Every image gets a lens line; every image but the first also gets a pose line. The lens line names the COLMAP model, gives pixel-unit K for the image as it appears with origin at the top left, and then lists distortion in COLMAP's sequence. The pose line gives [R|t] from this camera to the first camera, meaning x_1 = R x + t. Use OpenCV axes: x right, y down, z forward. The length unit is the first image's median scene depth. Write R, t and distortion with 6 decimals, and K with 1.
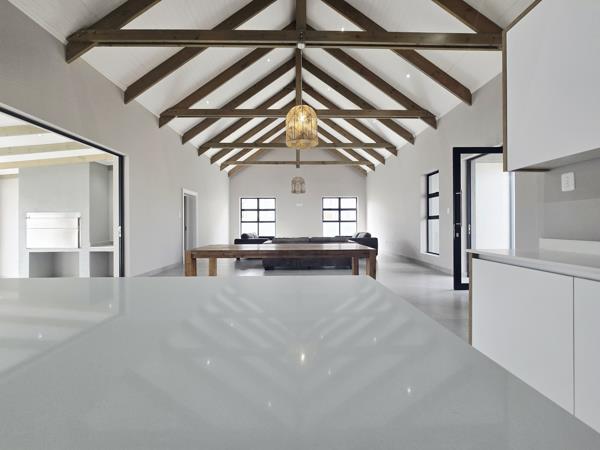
lens RADIAL K [[244.6, 0, 300.0], [0, 244.6, 225.0], [0, 0, 1]] dist [-0.001326, 0.000278]
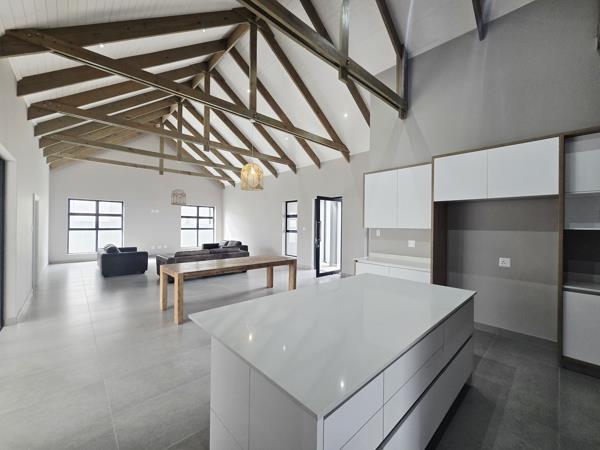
lens RADIAL K [[244.6, 0, 300.0], [0, 244.6, 225.0], [0, 0, 1]] dist [-0.001326, 0.000278]
pose [[0.762146, 0.013479, 0.647265, -0.350255], [-0.011749, 0.999907, -0.006989, -0.056142], [-0.647299, -0.002278, 0.762233, -0.152579]]
